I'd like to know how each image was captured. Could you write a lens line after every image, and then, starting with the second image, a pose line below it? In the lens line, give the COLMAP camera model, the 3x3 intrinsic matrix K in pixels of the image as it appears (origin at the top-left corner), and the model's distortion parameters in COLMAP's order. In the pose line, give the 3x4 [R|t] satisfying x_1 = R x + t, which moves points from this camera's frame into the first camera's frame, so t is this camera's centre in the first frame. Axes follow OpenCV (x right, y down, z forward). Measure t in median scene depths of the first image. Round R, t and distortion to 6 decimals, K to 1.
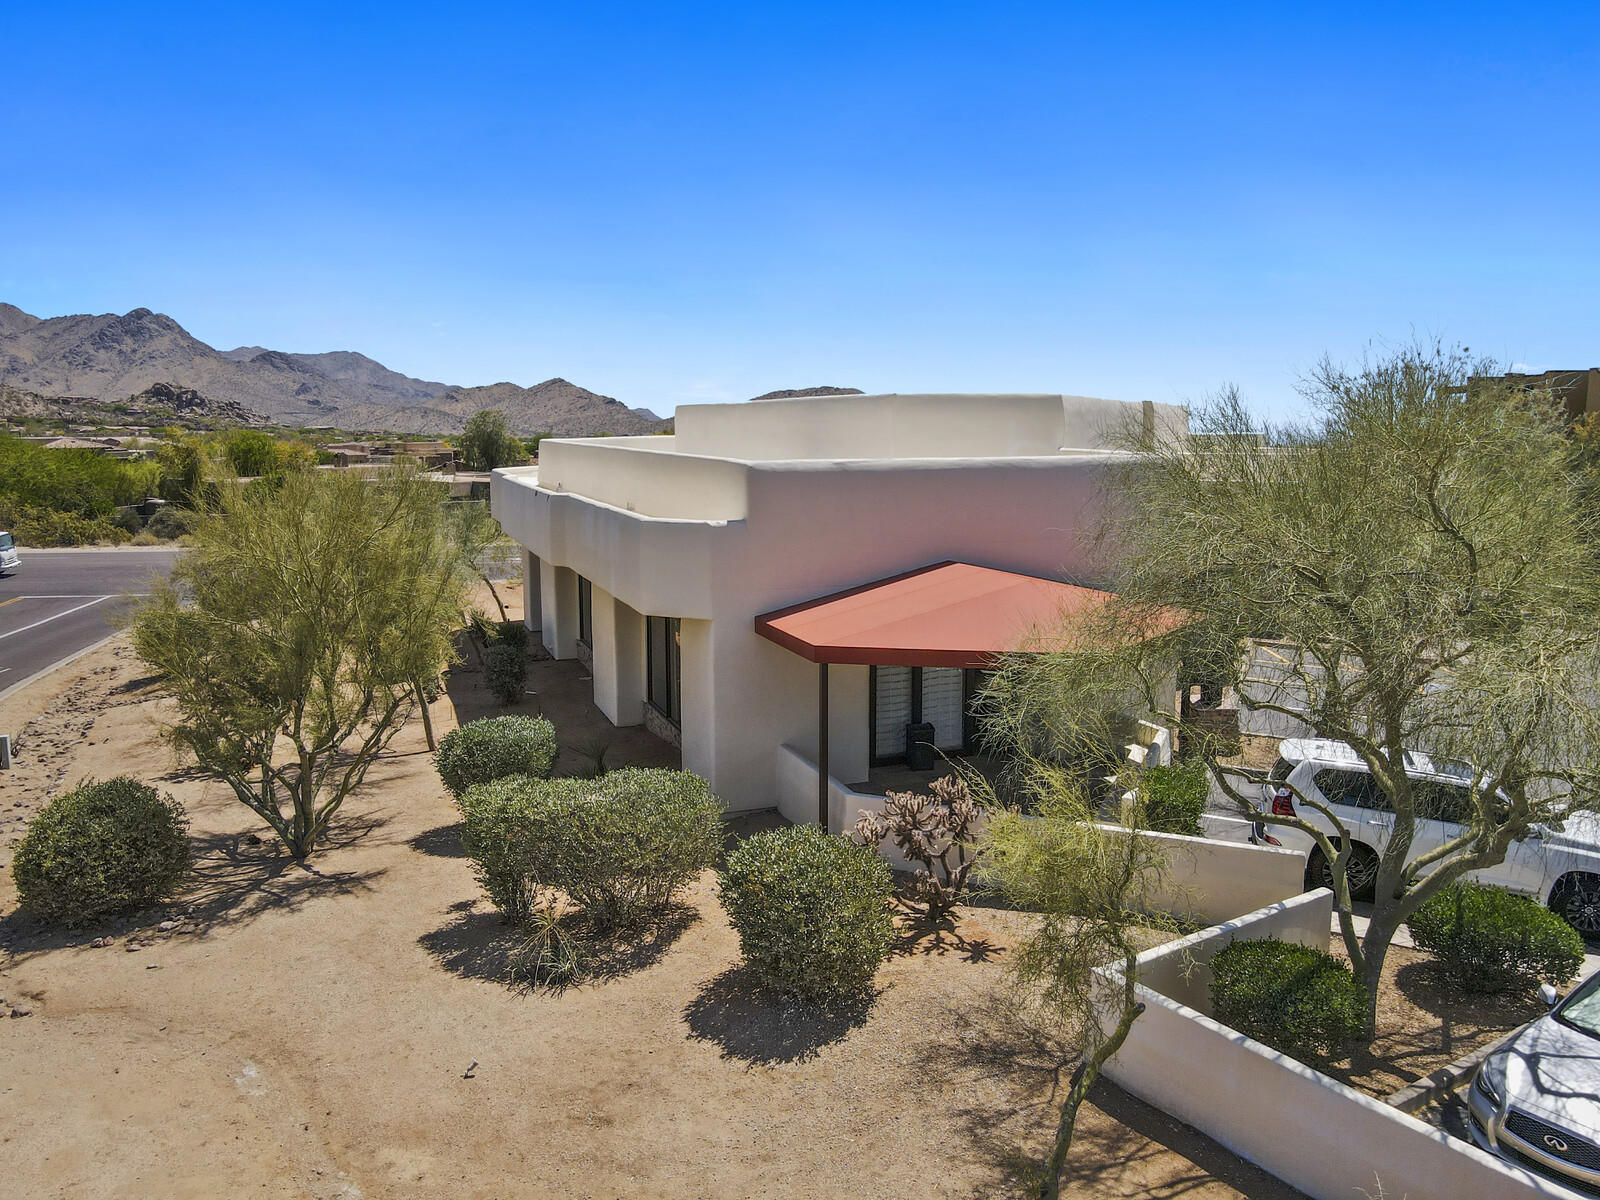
lens RADIAL K [[1113.5, 0, 800.0], [0, 1113.5, 600.0], [0, 0, 1]] dist [0.000609, 0.004193]
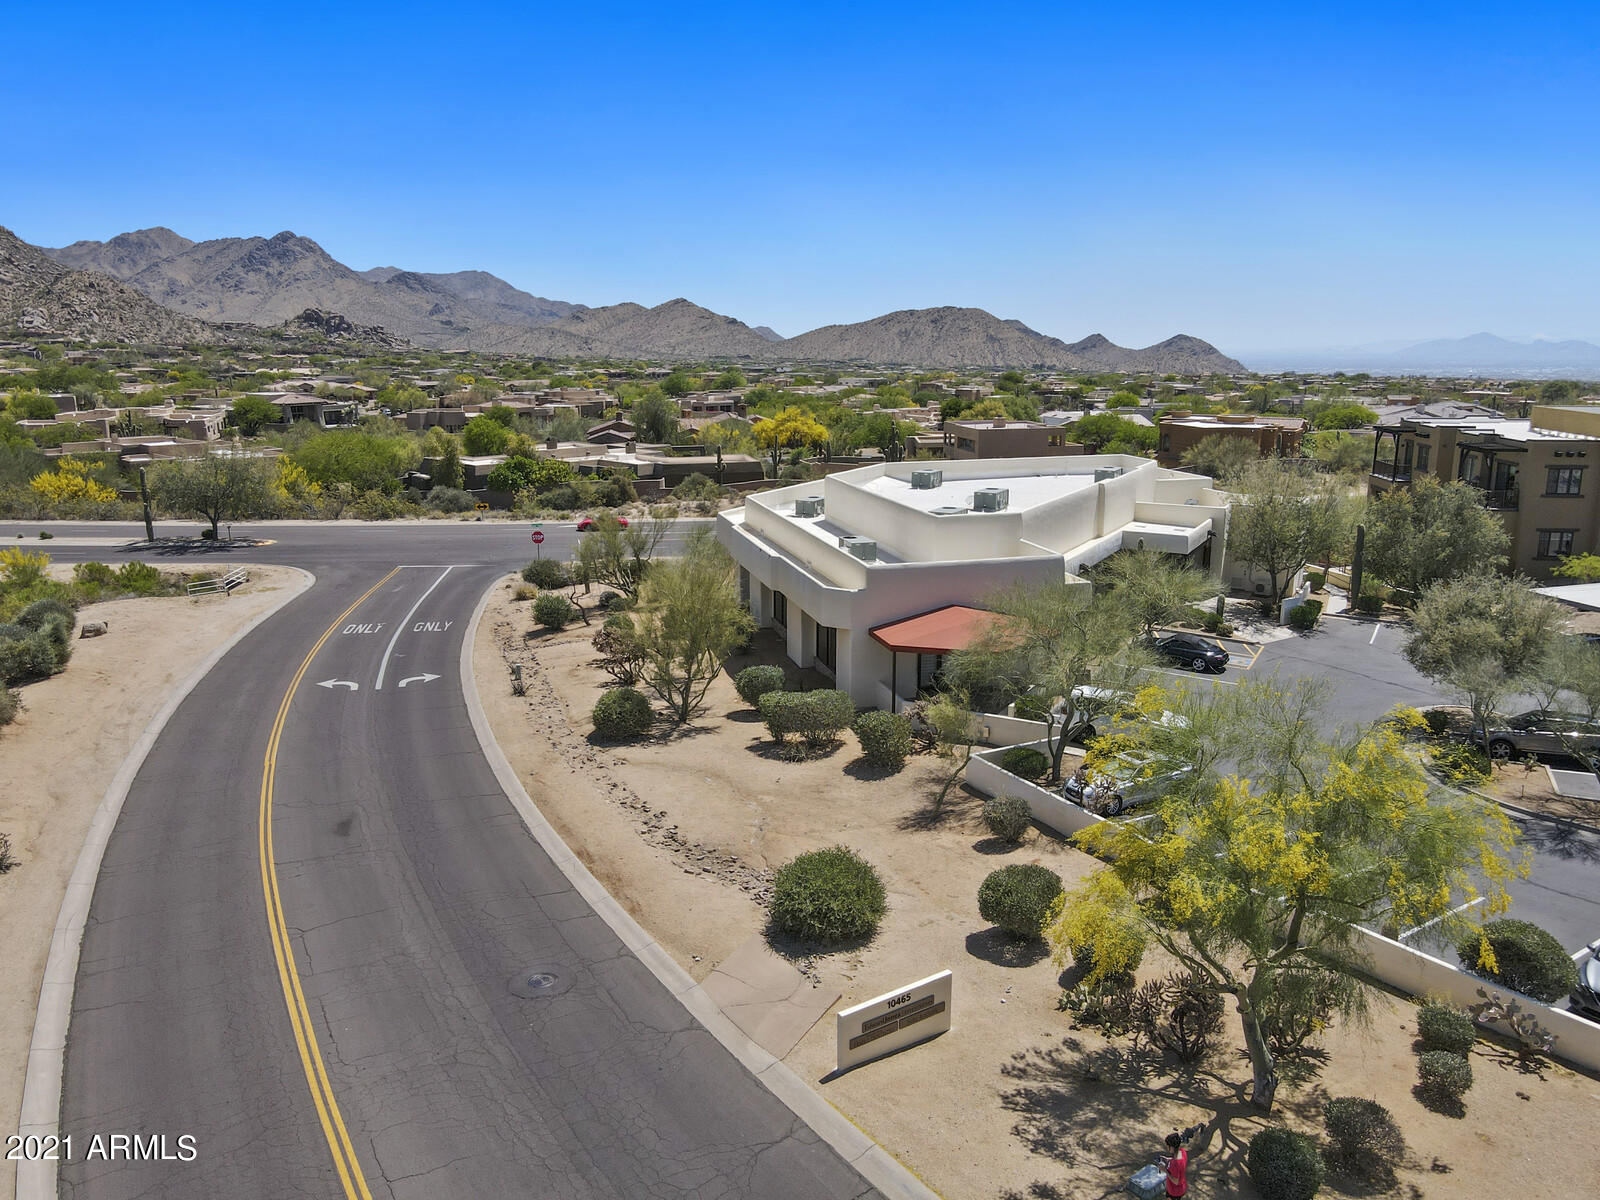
lens RADIAL K [[1113.5, 0, 800.0], [0, 1113.5, 600.0], [0, 0, 1]] dist [0.000609, 0.004193]
pose [[0.994358, 0.021960, -0.103781, 0.066154], [-0.014568, 0.997338, 0.071452, -0.236377], [0.105073, -0.069537, 0.992030, -1.534706]]
